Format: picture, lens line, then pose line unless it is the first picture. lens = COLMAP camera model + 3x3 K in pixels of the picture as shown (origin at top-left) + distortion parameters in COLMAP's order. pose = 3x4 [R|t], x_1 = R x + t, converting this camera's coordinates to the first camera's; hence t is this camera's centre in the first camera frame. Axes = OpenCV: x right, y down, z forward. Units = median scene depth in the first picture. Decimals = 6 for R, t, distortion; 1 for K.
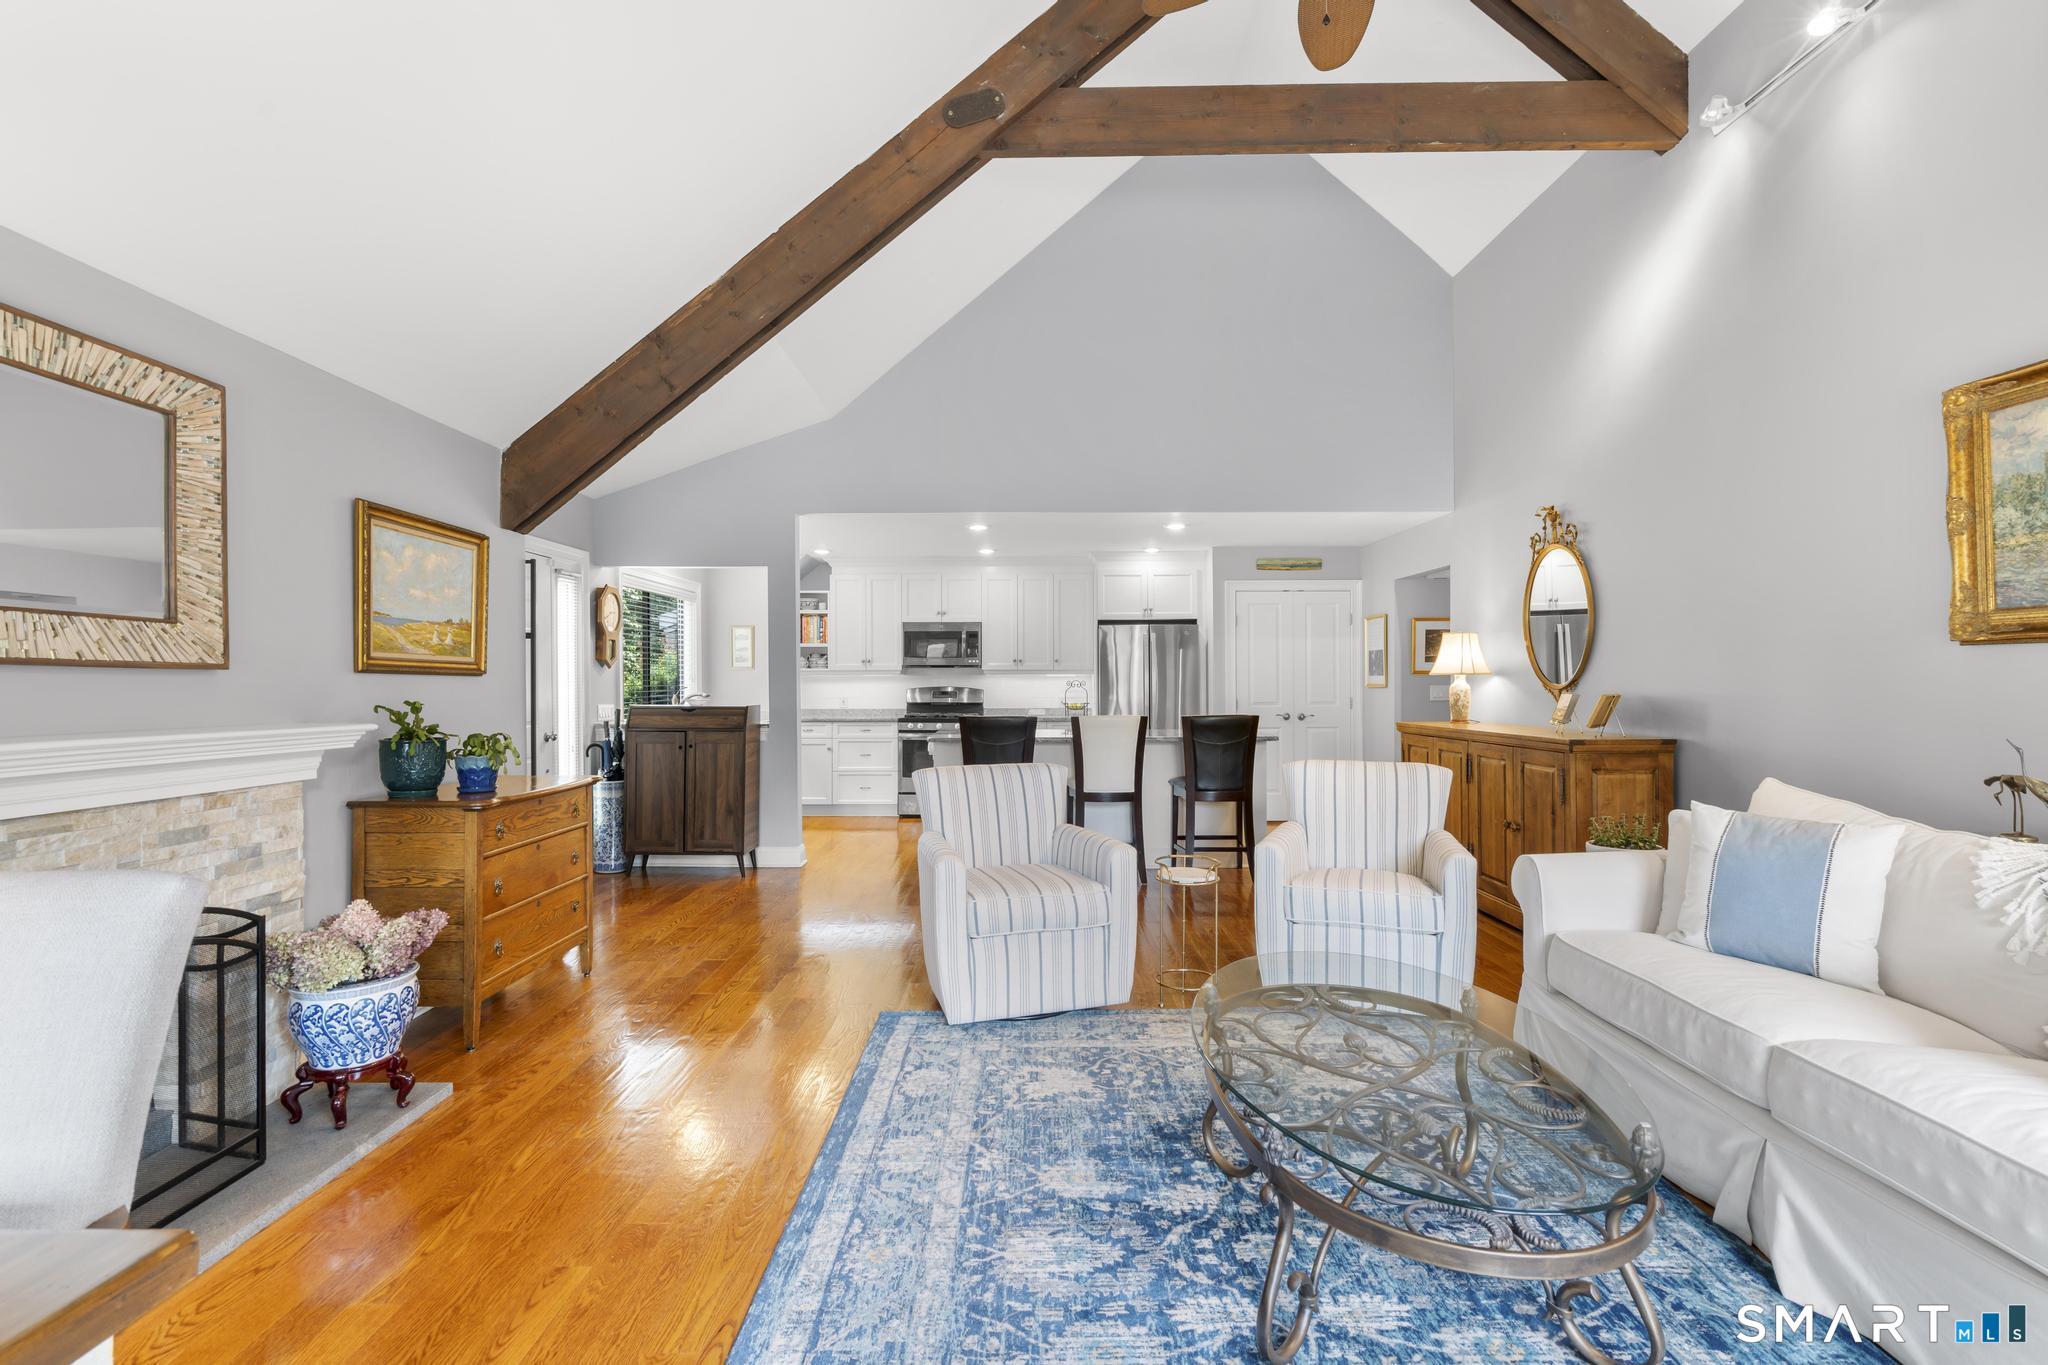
lens RADIAL K [[920.9, 0, 1022.9], [0, 920.9, 677.0], [0, 0, 1]] dist [-0.009538, 0.002069]
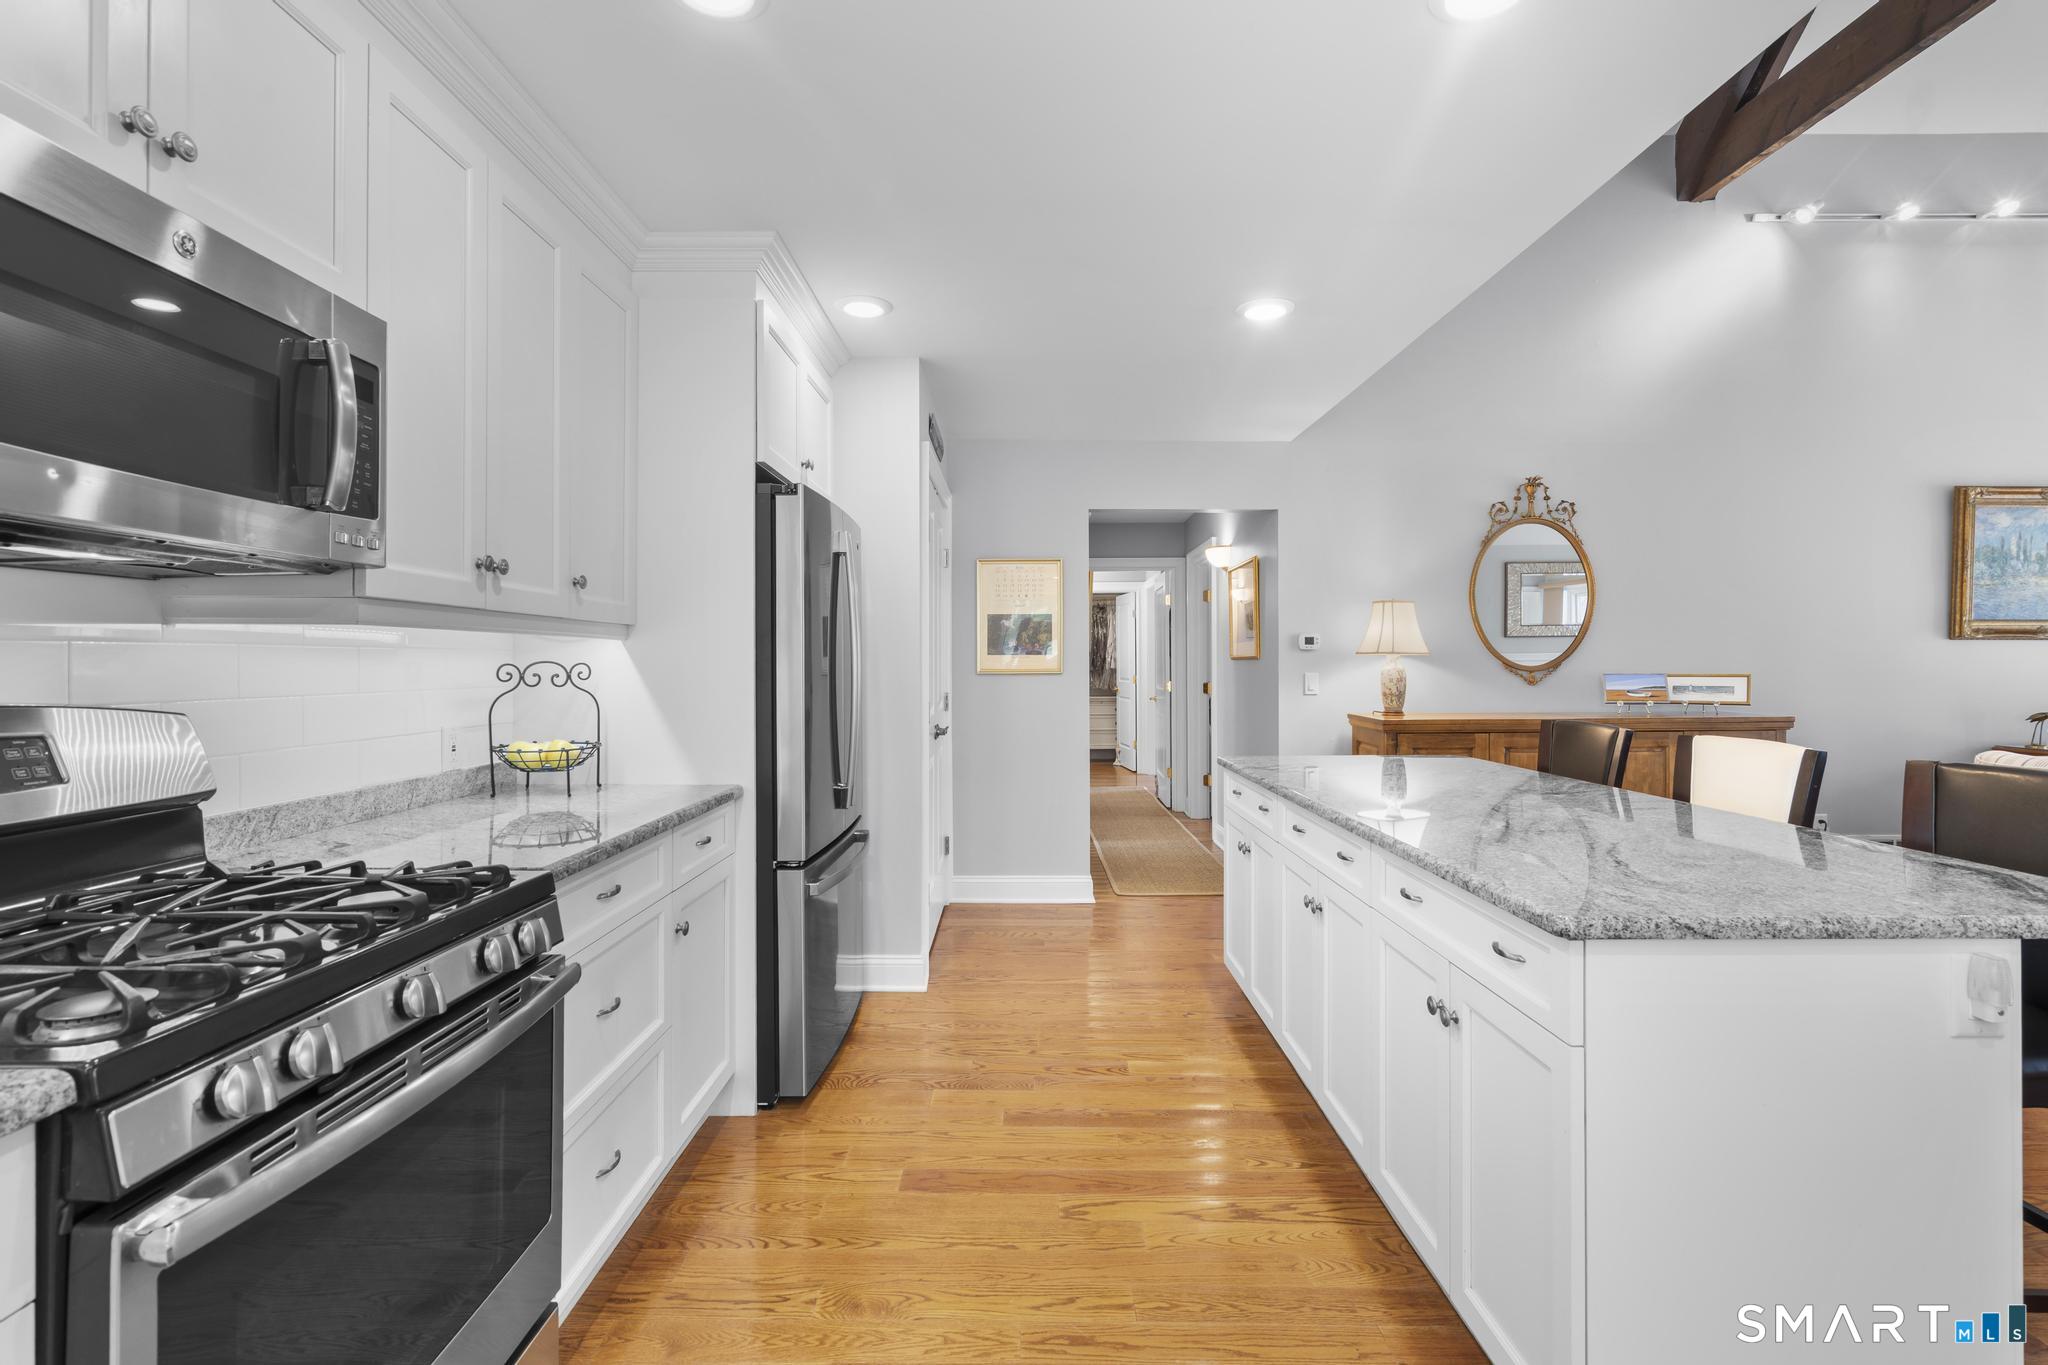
lens RADIAL K [[920.9, 0, 1015.1], [0, 920.9, 664.9], [0, 0, 1]] dist [-0.009538, 0.002069]
pose [[0.004480, 0.000934, 0.999990, -0.387795], [-0.001263, 0.999999, -0.000929, 0.009105], [-0.999989, -0.001259, 0.004481, 1.593276]]
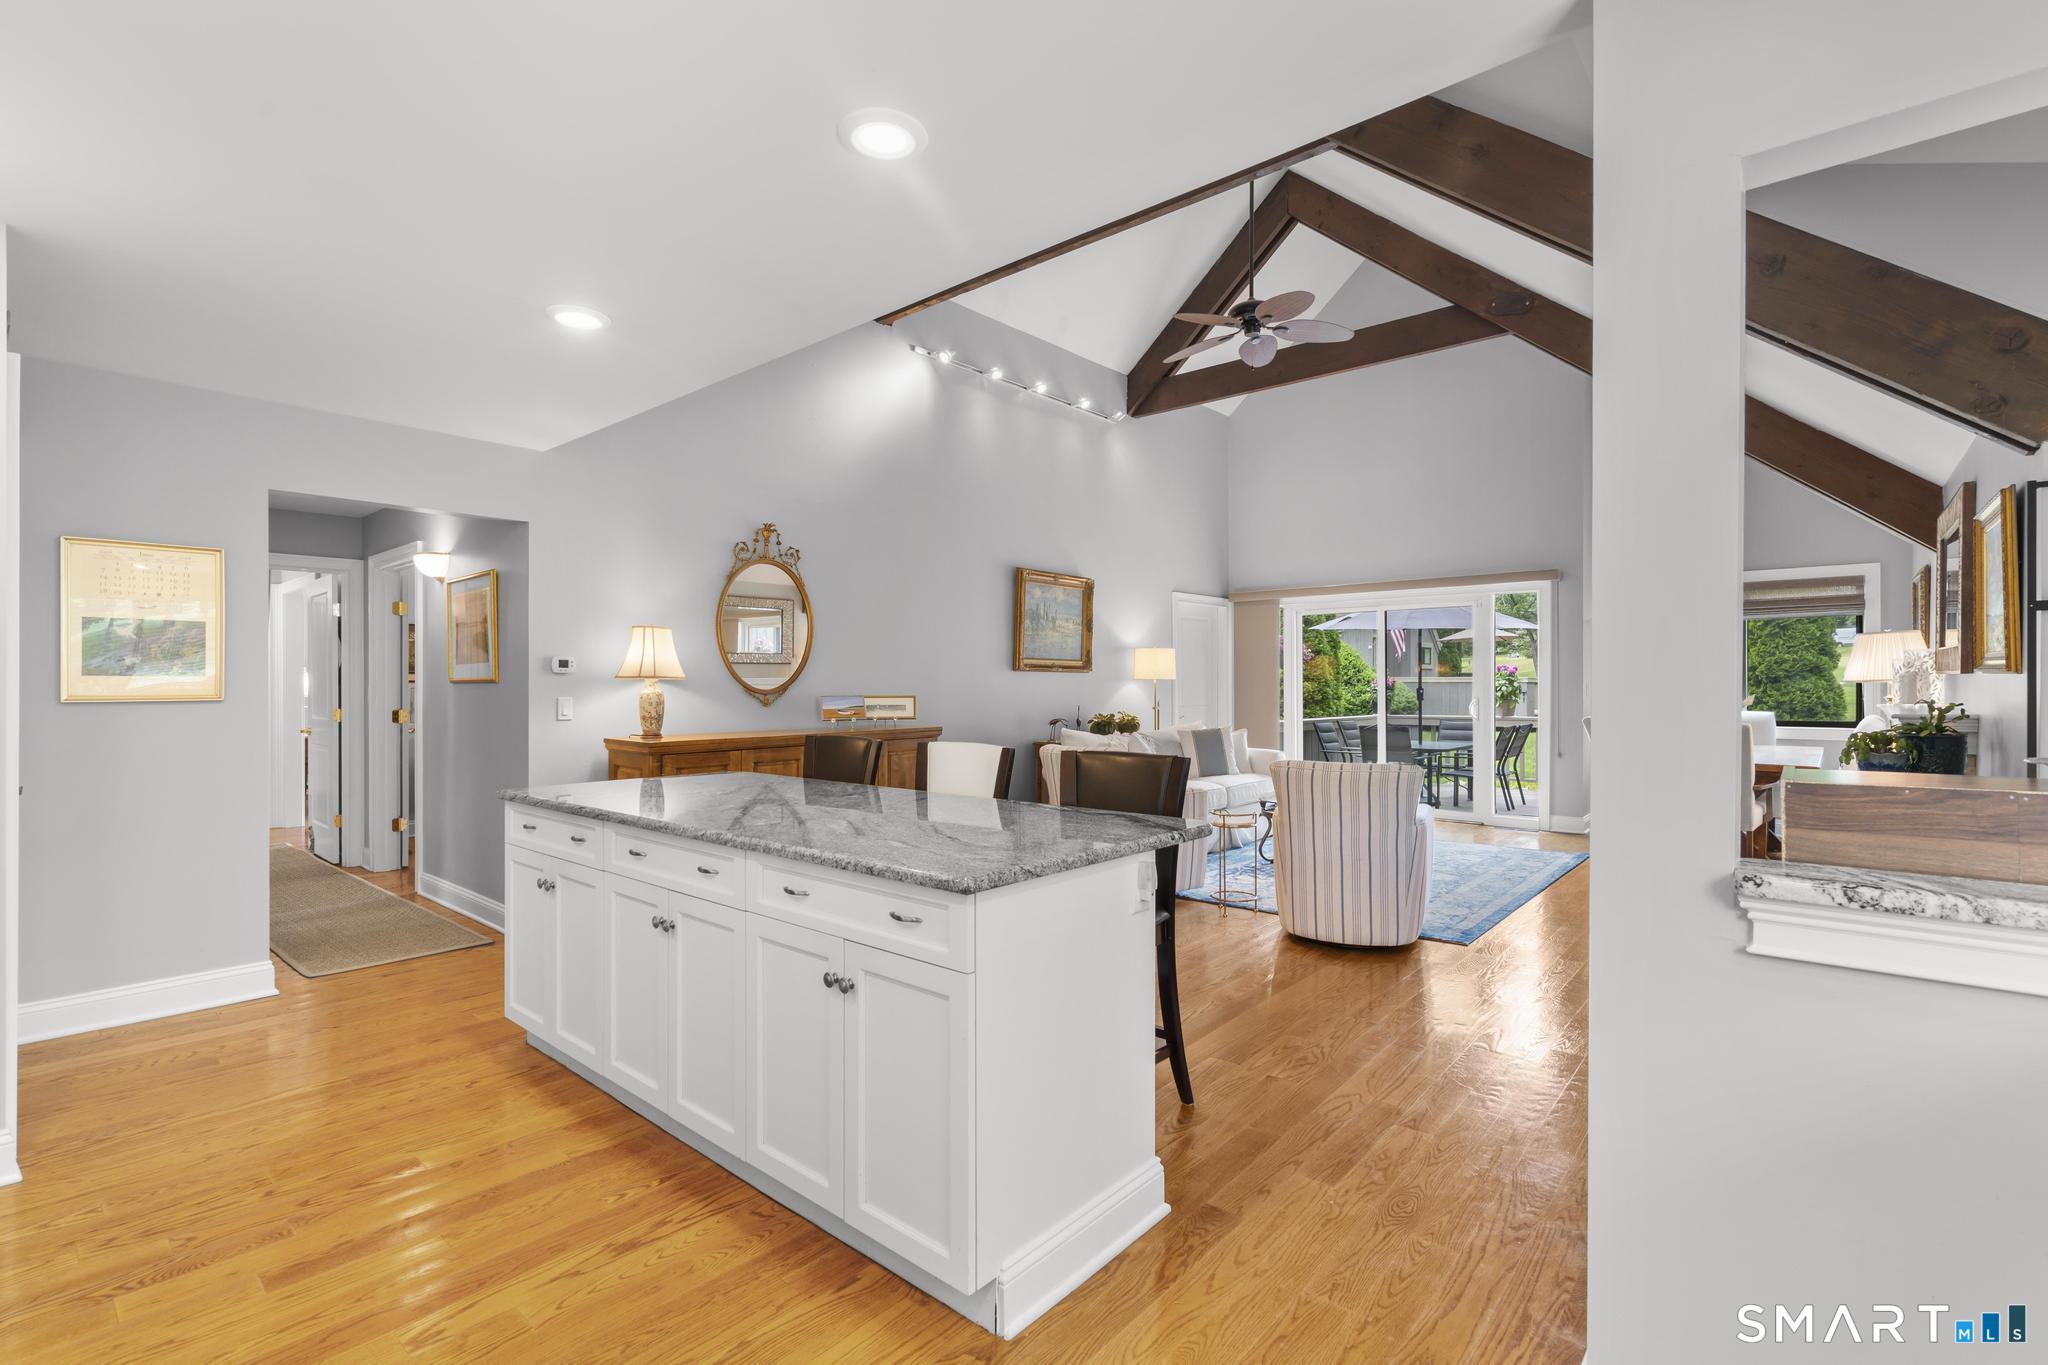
lens RADIAL K [[920.9, 0, 1020.8], [0, 920.9, 691.7], [0, 0, 1]] dist [-0.009538, 0.002069]
pose [[-0.751606, -0.000941, 0.659611, -0.373121], [0.001380, 0.999995, 0.002999, 0.008416], [-0.659611, 0.003165, -0.751601, 1.683582]]
